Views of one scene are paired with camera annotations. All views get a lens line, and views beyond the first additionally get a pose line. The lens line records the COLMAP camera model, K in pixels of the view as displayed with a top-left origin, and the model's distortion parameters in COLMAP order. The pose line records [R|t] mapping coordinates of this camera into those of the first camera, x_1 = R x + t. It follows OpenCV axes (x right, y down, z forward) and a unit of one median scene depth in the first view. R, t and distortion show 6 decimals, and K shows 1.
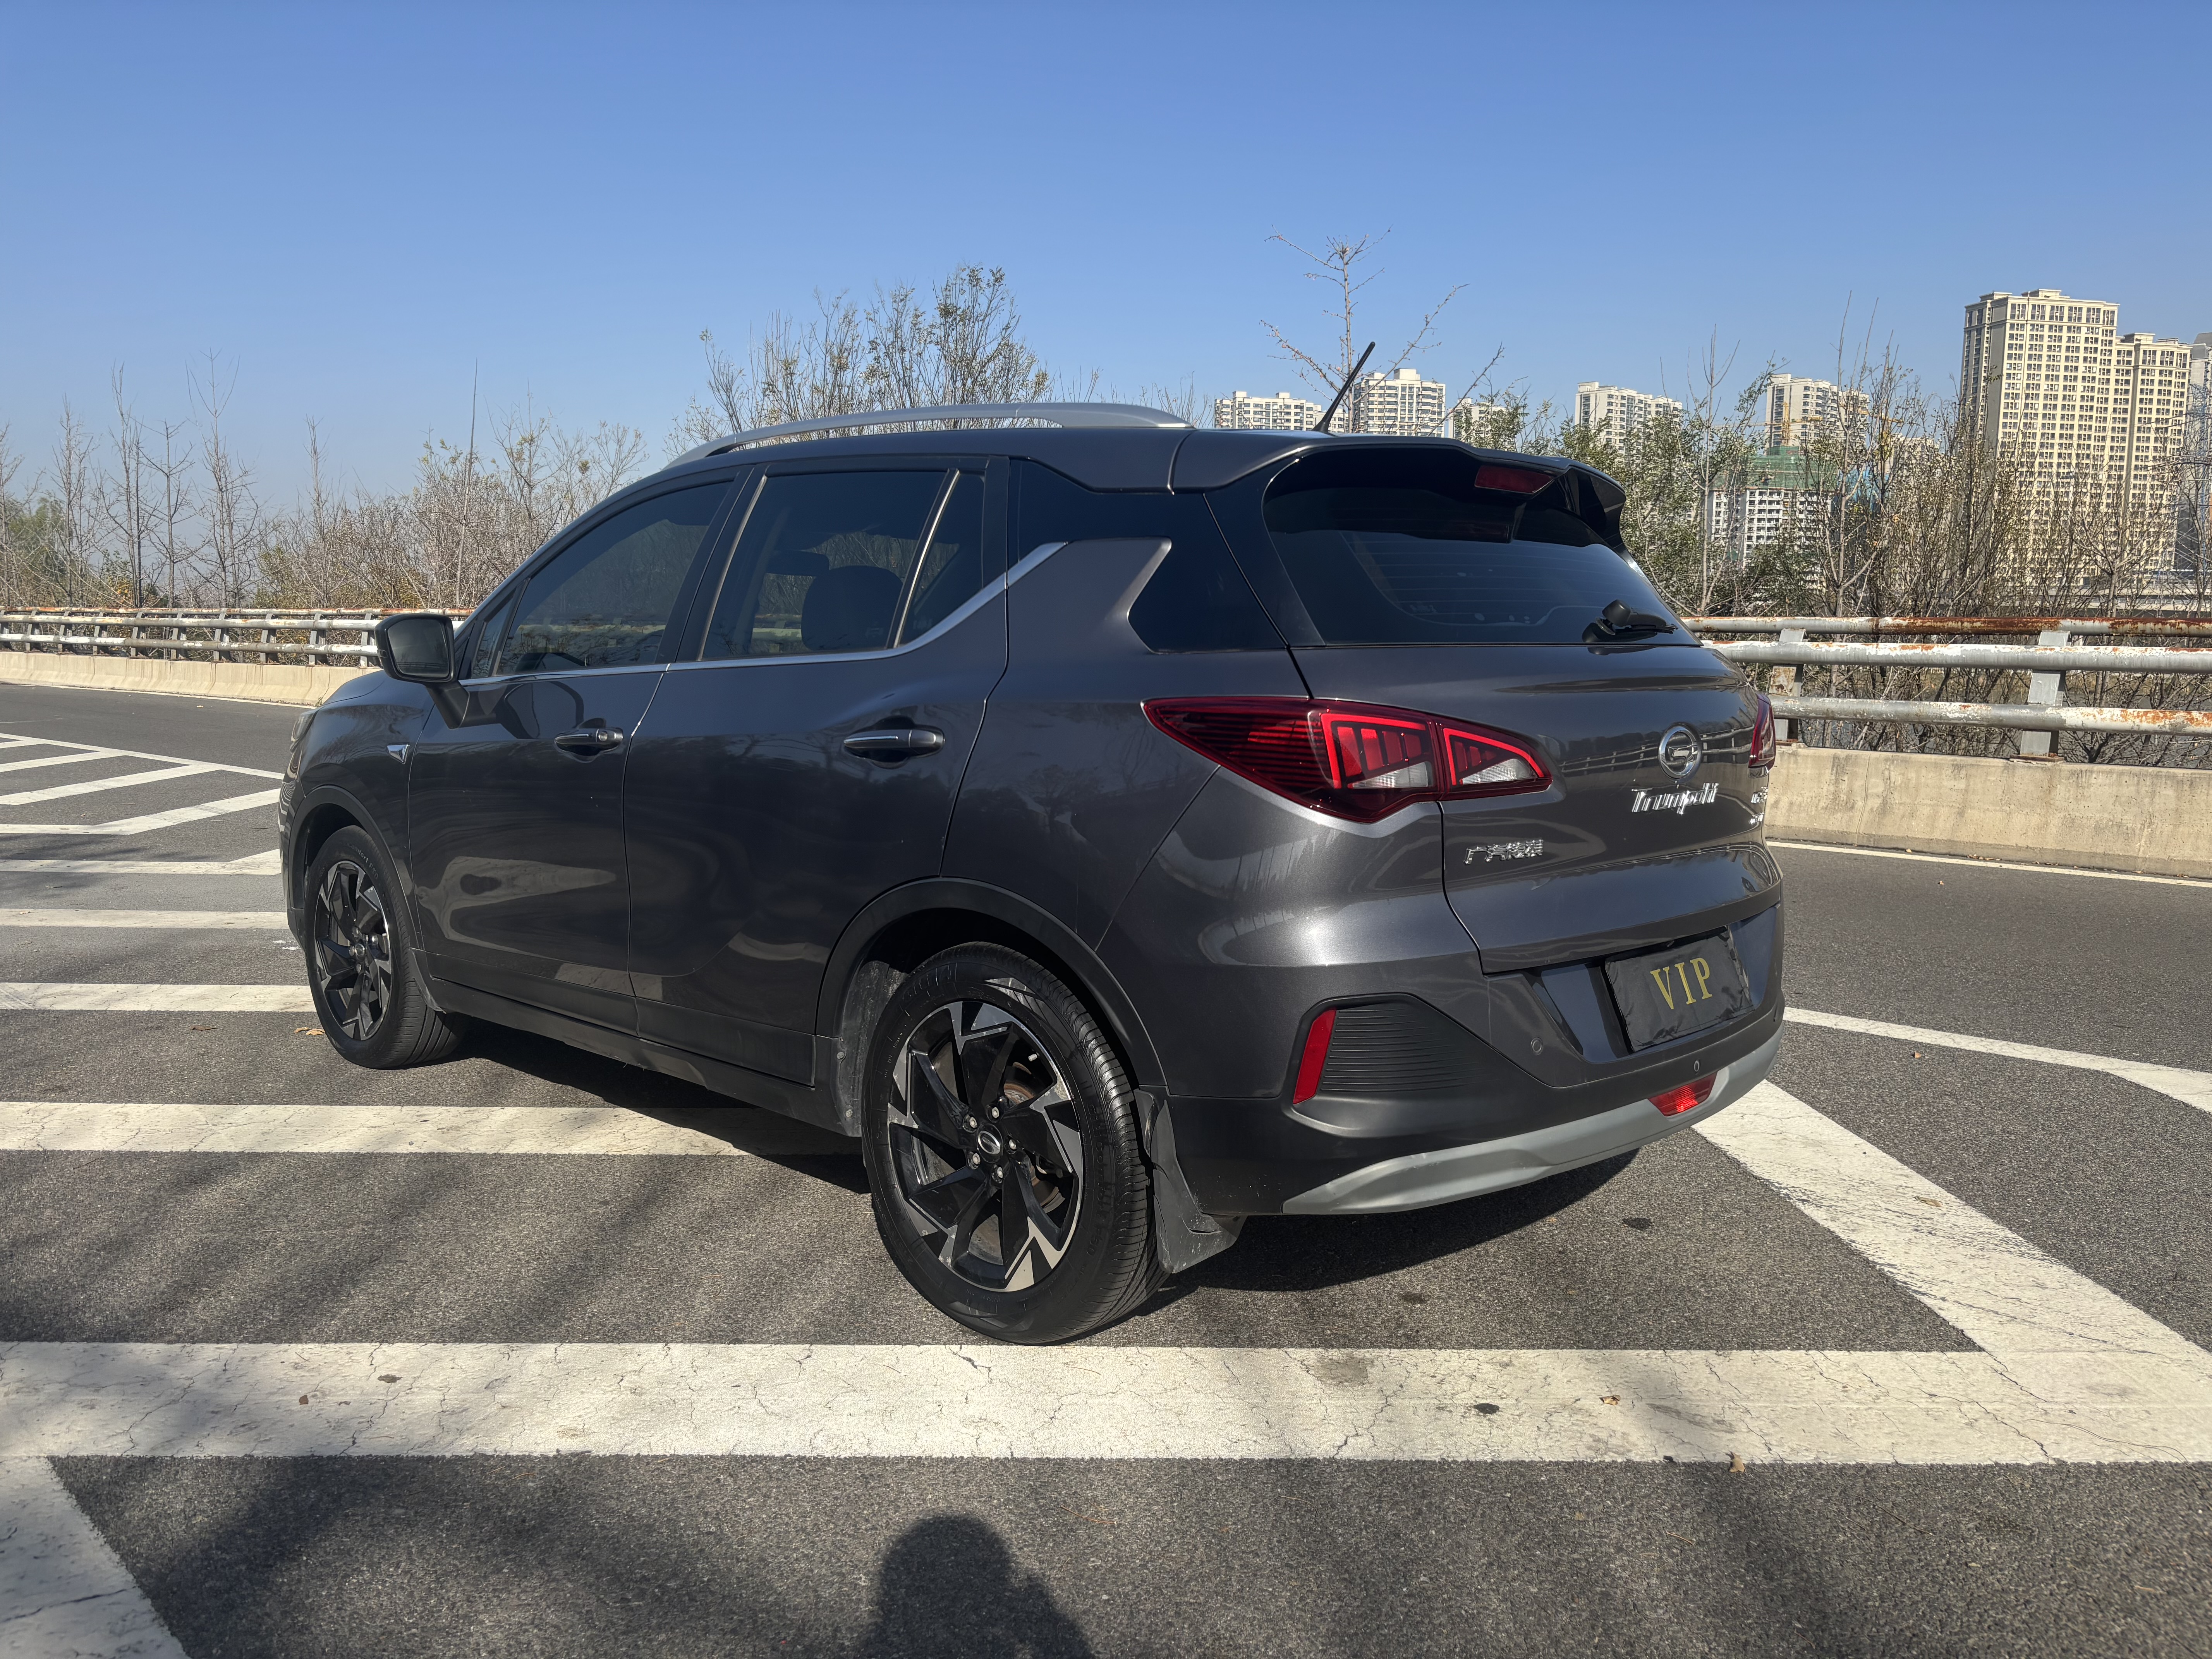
lens RADIAL K [[1675.0, 0, 1108.6], [0, 1675.0, 952.3], [0, 0, 1]] dist [0.081387, -0.101764]
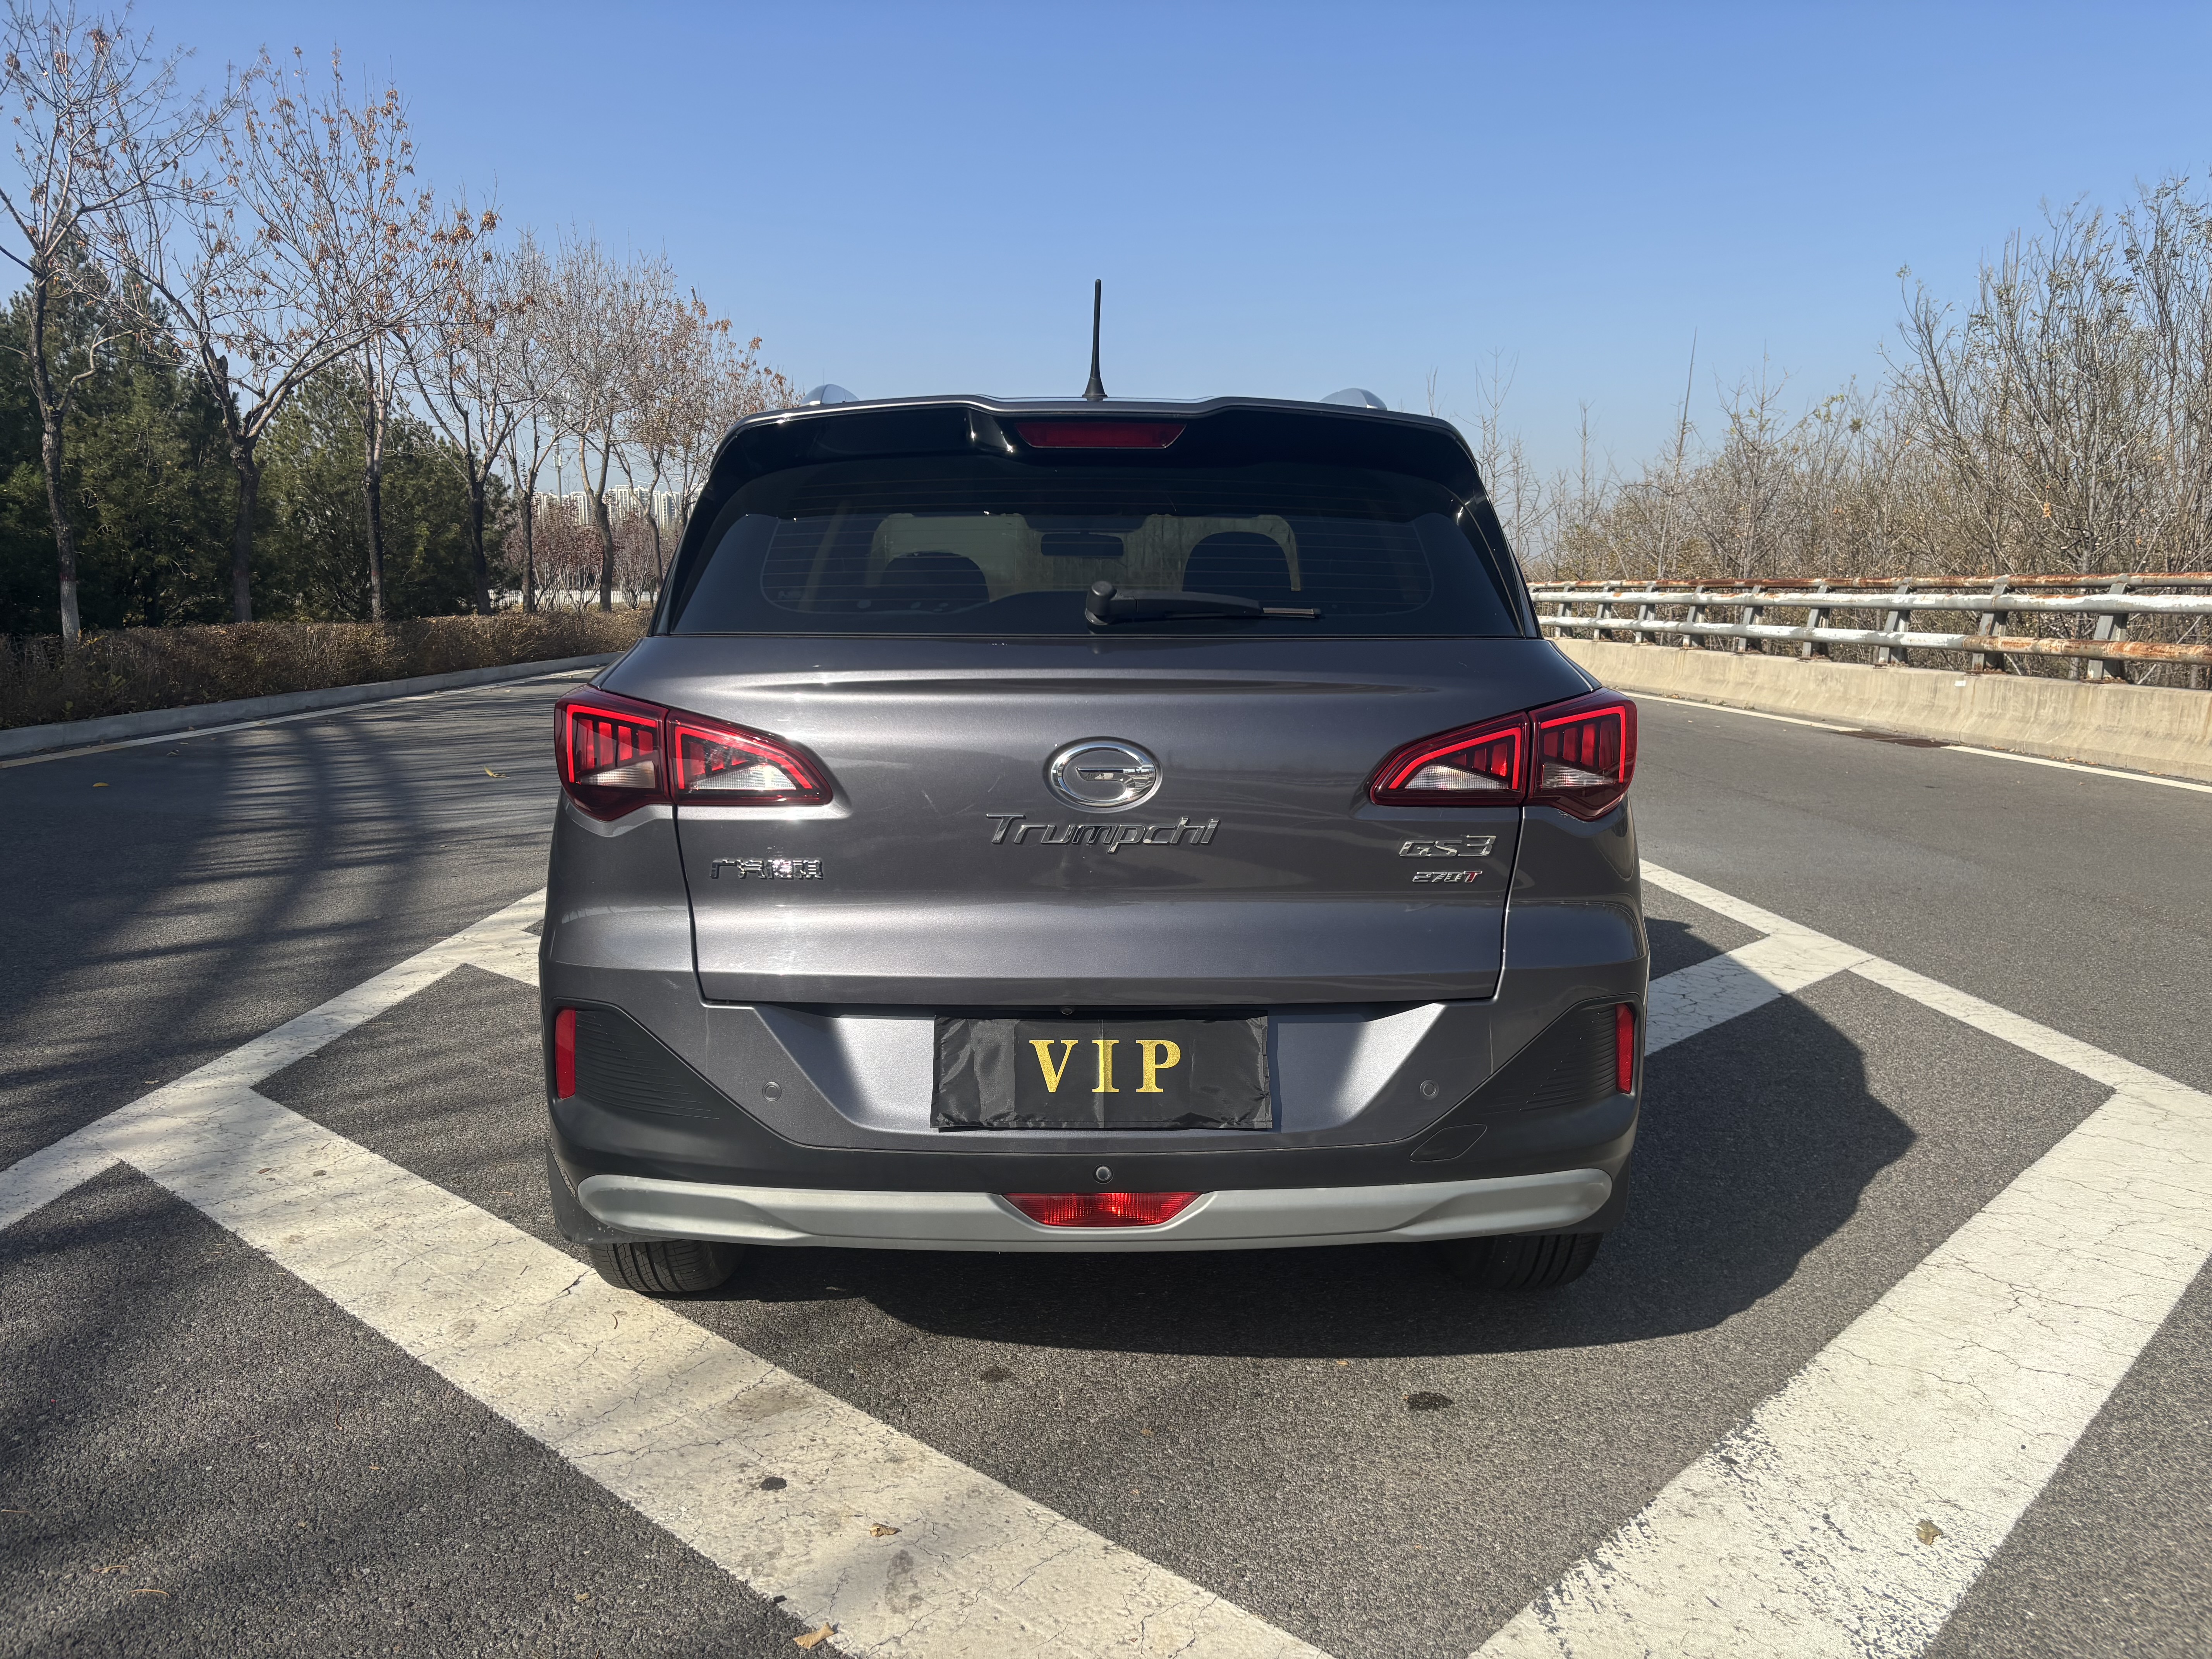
lens RADIAL K [[1675.0, 0, 1108.6], [0, 1675.0, 952.3], [0, 0, 1]] dist [0.081387, -0.101764]
pose [[0.712994, 0.141986, -0.686644, 0.275629], [-0.129290, 0.989113, 0.070279, -0.028876], [0.689147, 0.038668, 0.723589, 0.136017]]
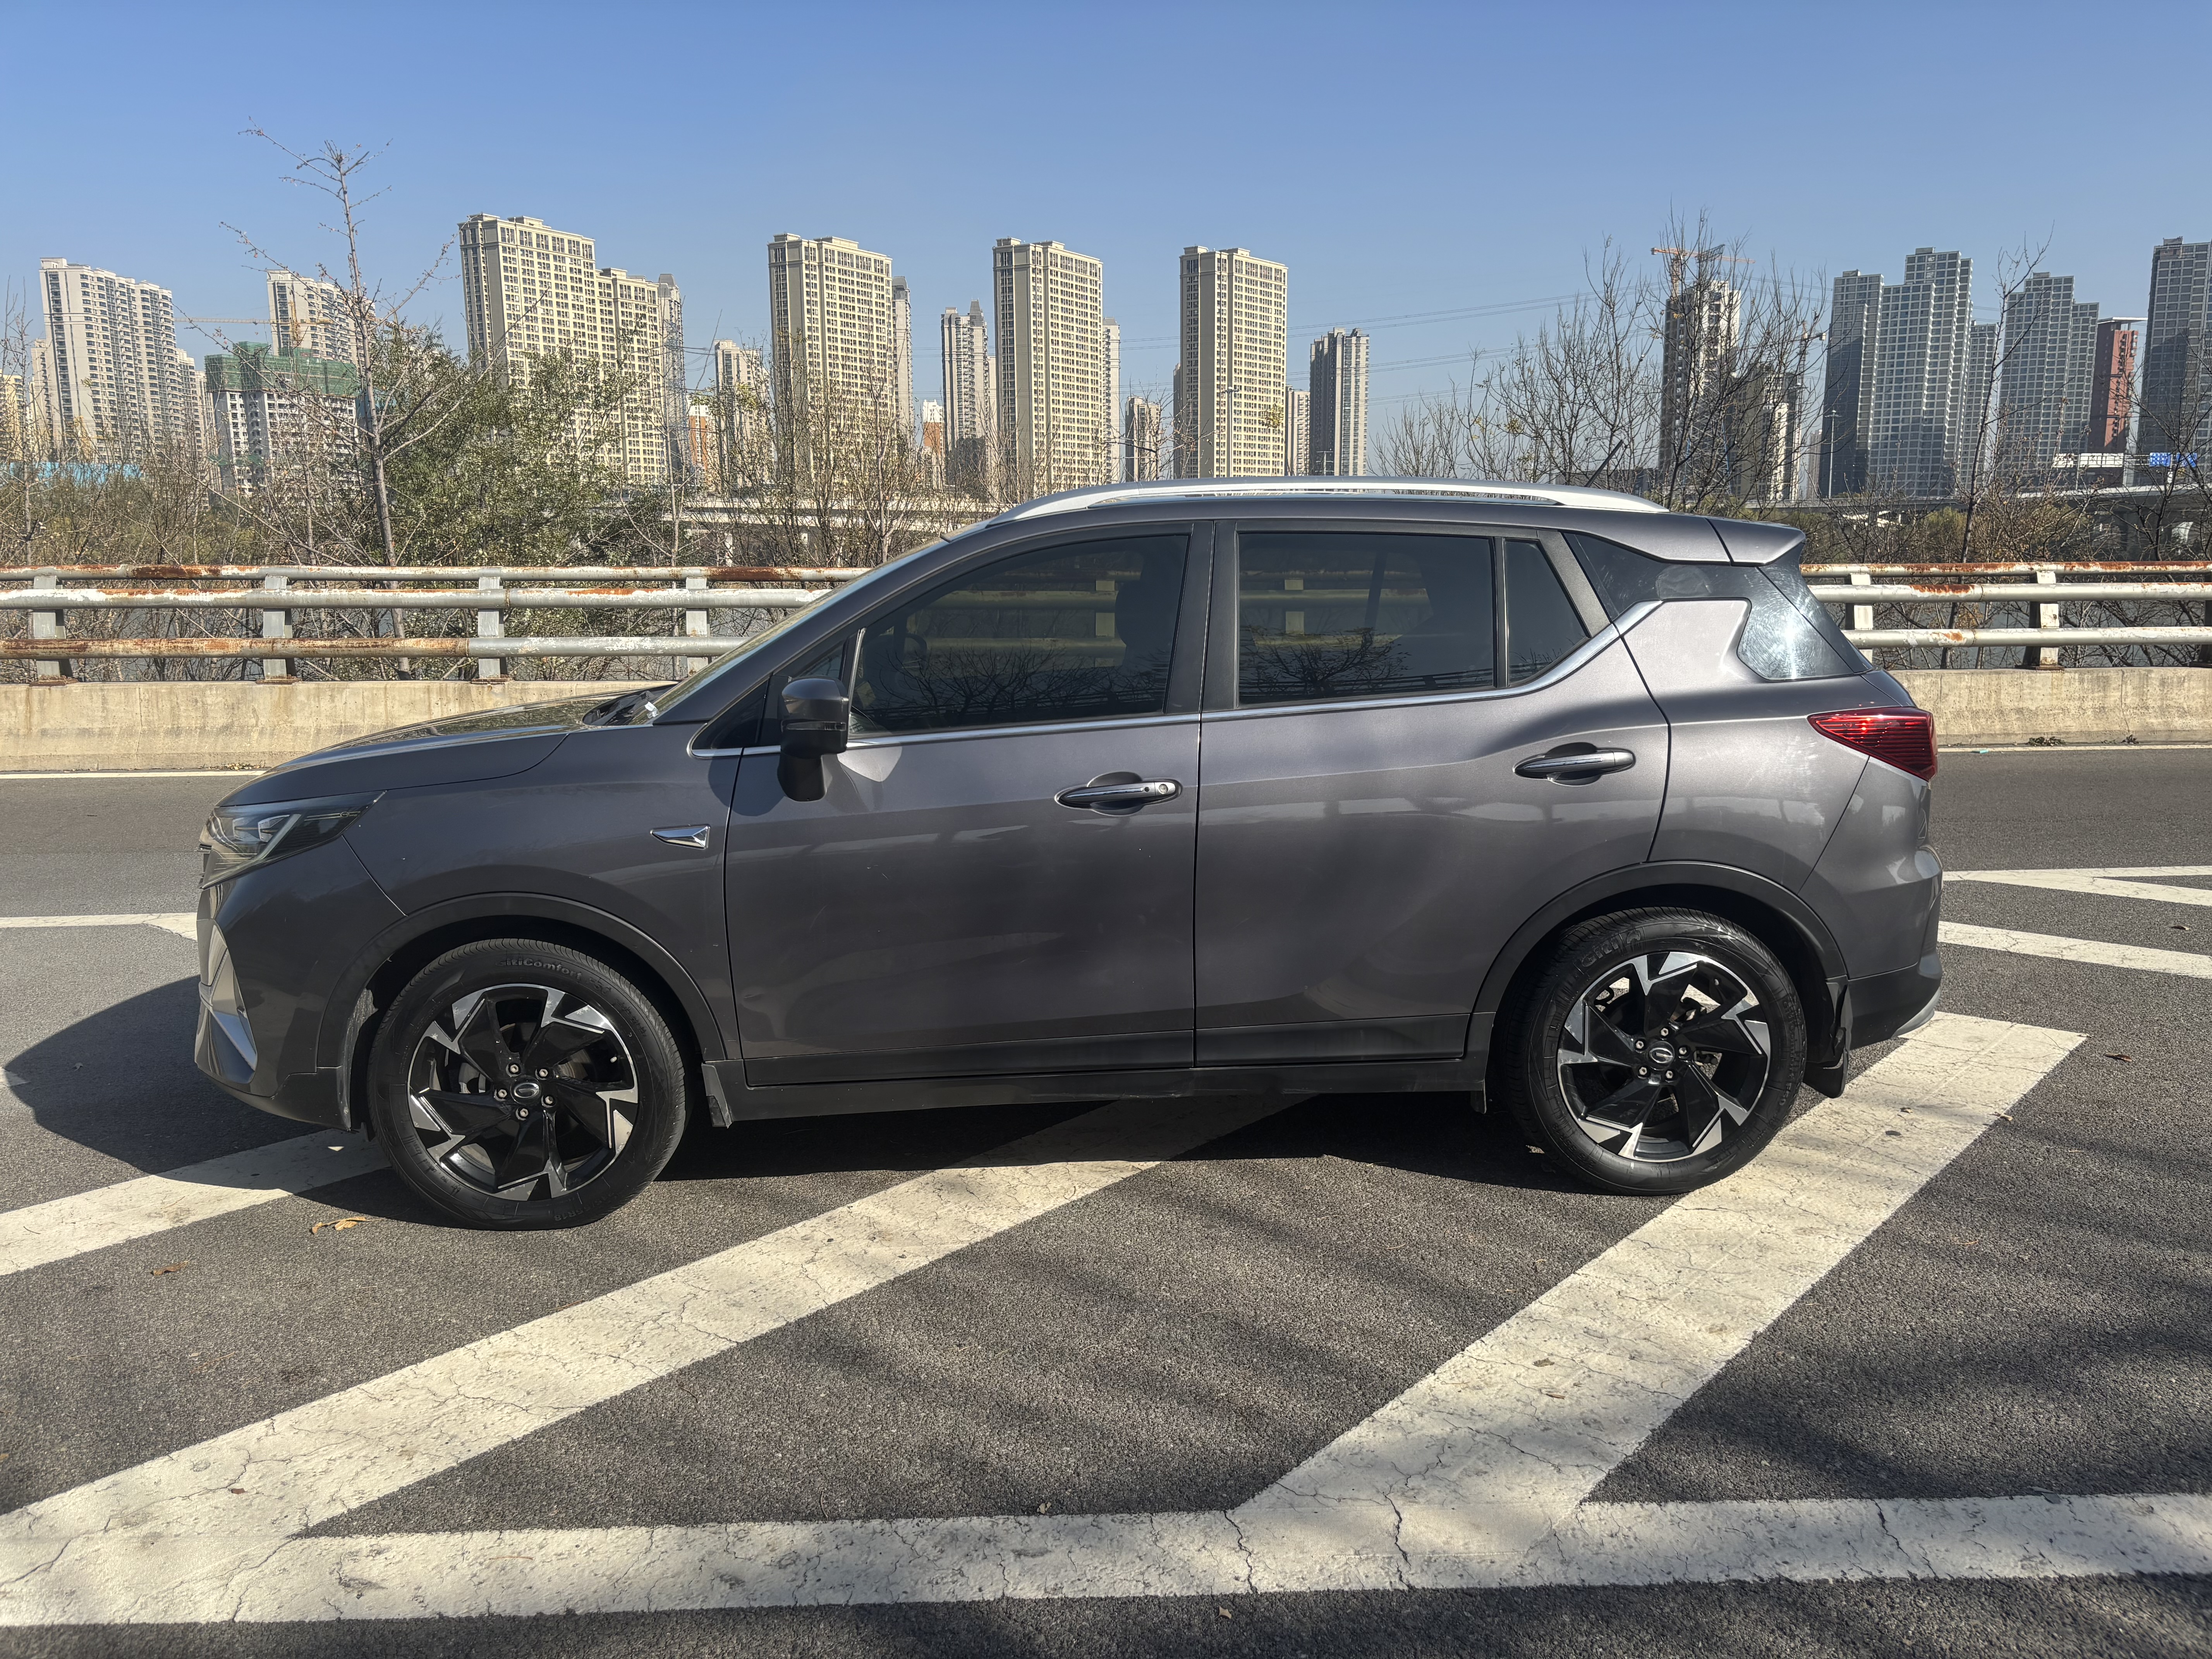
lens RADIAL K [[1675.0, 0, 1108.6], [0, 1675.0, 952.3], [0, 0, 1]] dist [0.081387, -0.101764]
pose [[0.670829, -0.188661, 0.717213, -0.418778], [0.150000, 0.981629, 0.117916, -0.060878], [-0.726283, 0.028481, 0.686805, 0.125506]]
